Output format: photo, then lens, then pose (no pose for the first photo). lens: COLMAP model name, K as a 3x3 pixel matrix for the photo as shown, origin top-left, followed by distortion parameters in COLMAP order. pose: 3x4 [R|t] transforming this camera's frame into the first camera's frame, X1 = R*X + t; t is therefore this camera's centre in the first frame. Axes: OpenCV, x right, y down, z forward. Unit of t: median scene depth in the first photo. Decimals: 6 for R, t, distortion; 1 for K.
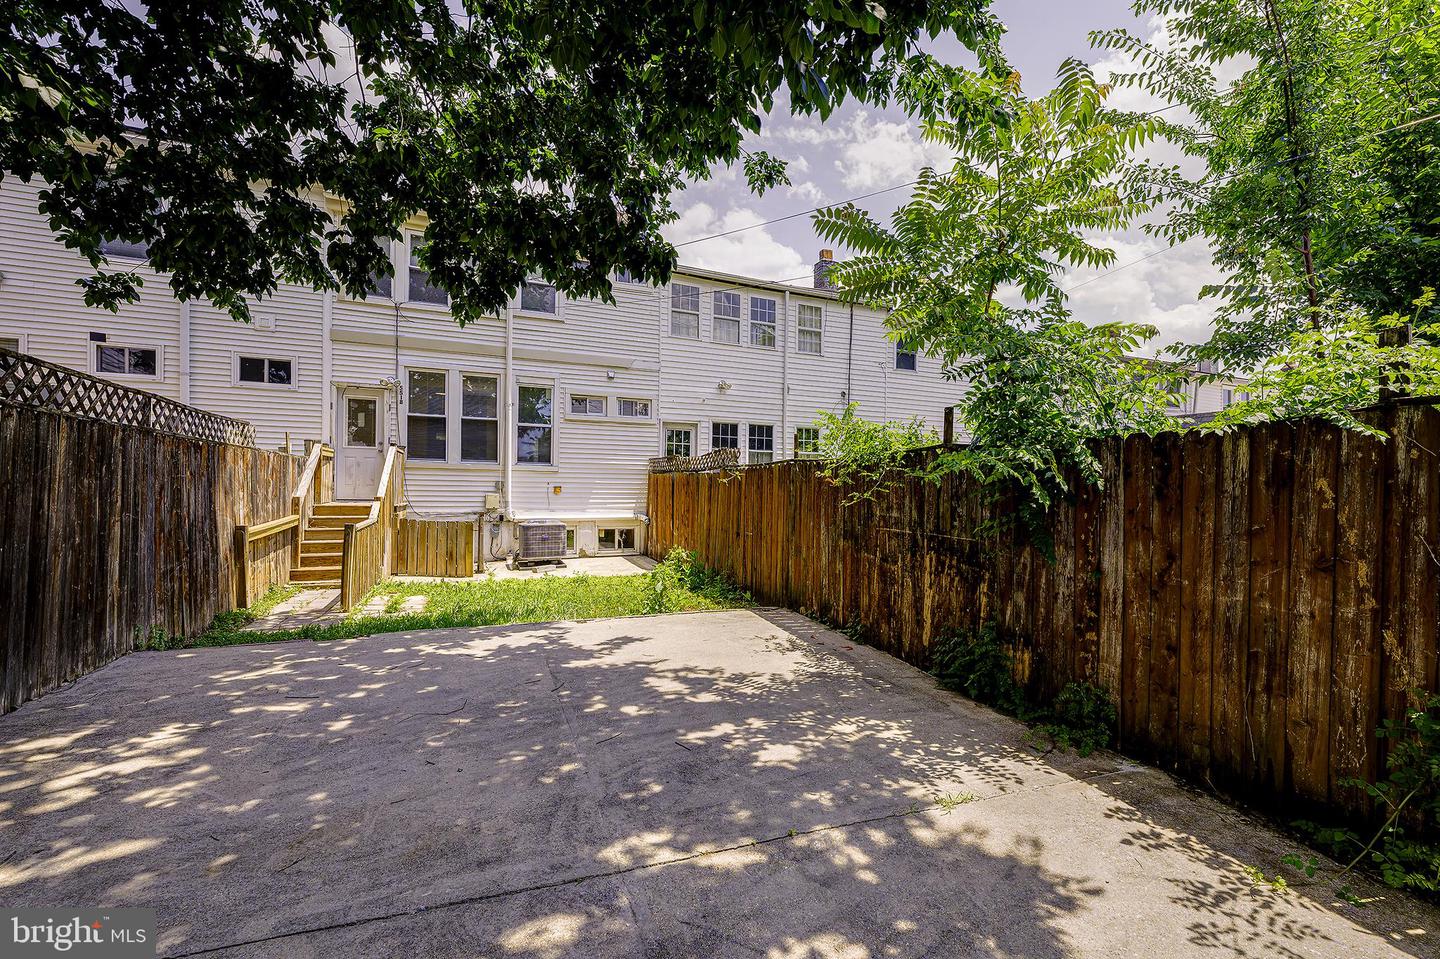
lens RADIAL K [[571.6, 0, 728.1], [0, 571.6, 492.0], [0, 0, 1]] dist [-0.001052, 0.000983]
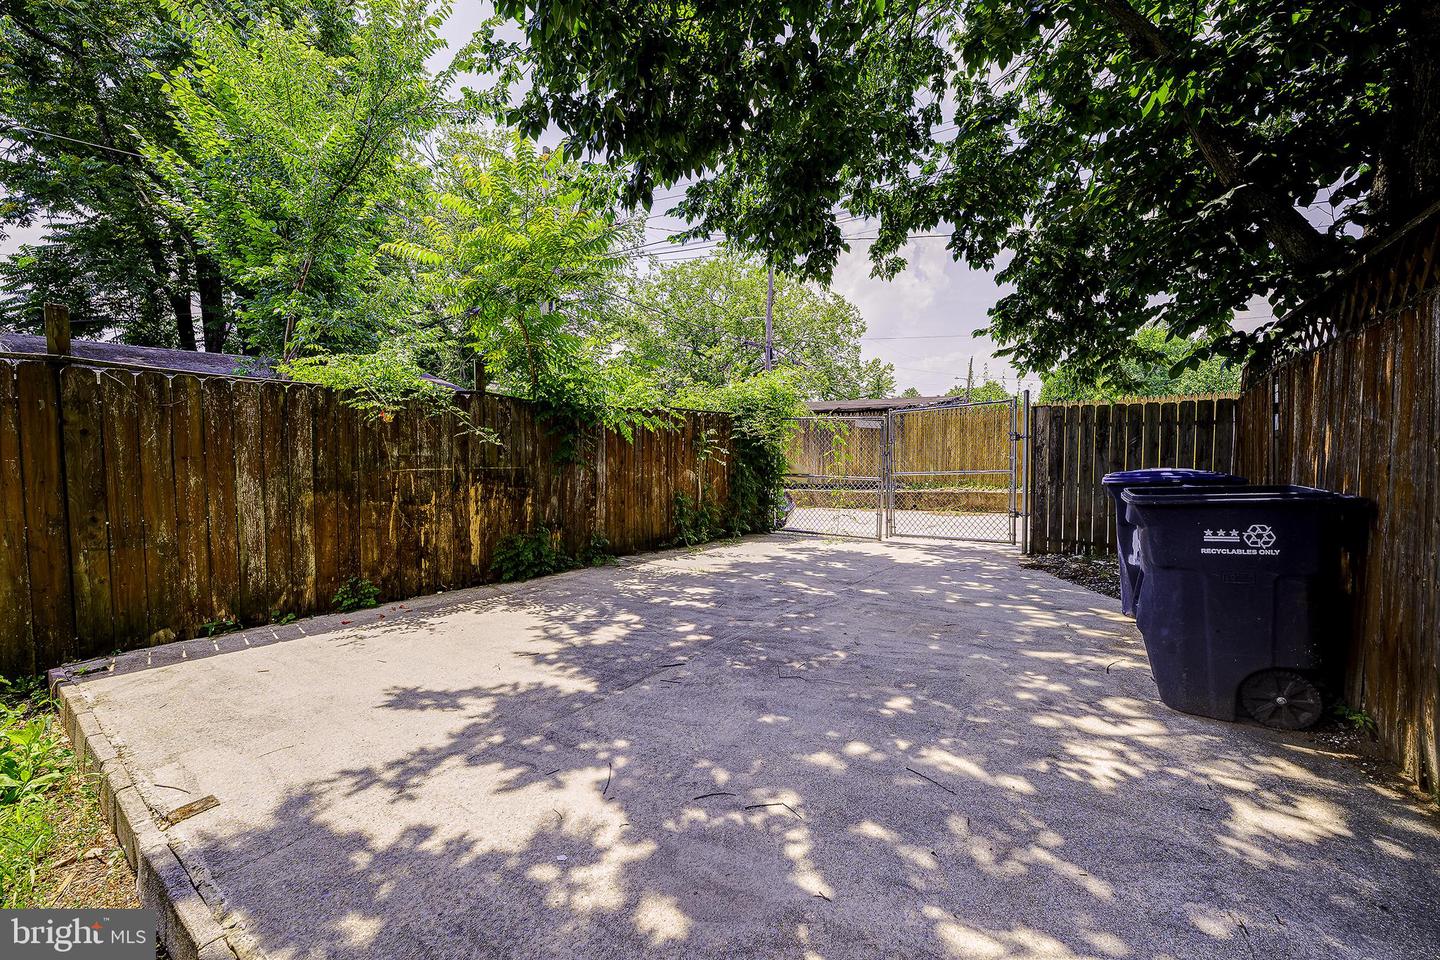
lens RADIAL K [[571.6, 0, 699.5], [0, 571.6, 472.5], [0, 0, 1]] dist [-0.001052, 0.000983]
pose [[-0.476592, -0.056605, 0.877300, -0.799252], [-0.010741, 0.998225, 0.058572, 0.009063], [-0.879059, 0.018492, -0.476354, 1.049244]]
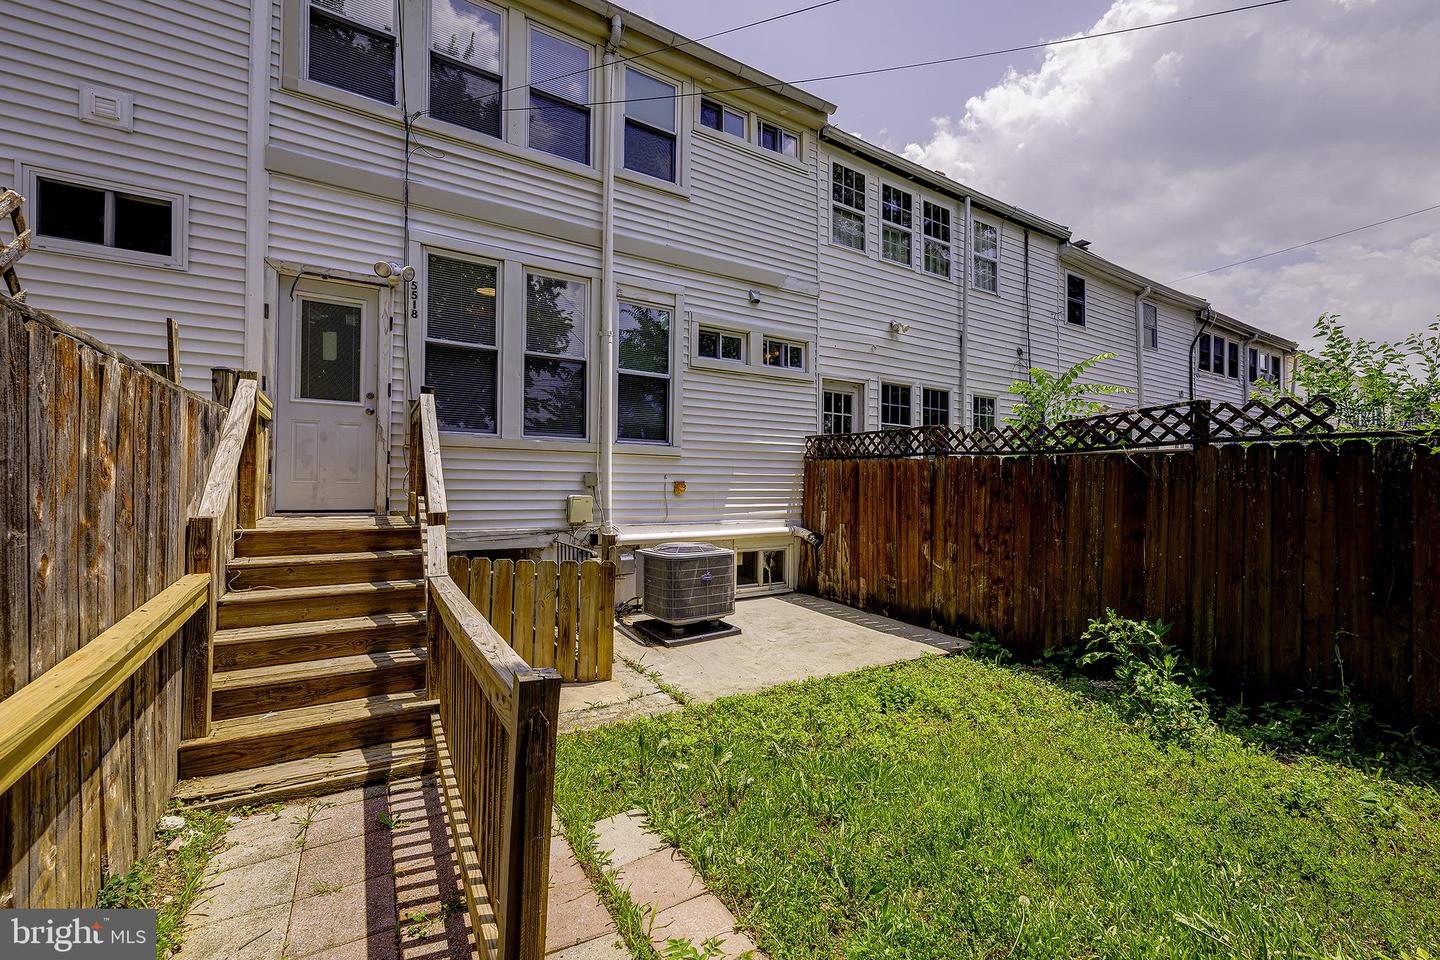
lens RADIAL K [[571.6, 0, 718.0], [0, 571.6, 479.3], [0, 0, 1]] dist [-0.001052, 0.000983]
pose [[0.991787, -0.000971, 0.127900, -0.430249], [0.002127, 0.999958, -0.008902, -0.008961], [-0.127886, 0.009101, 0.991747, 0.544271]]
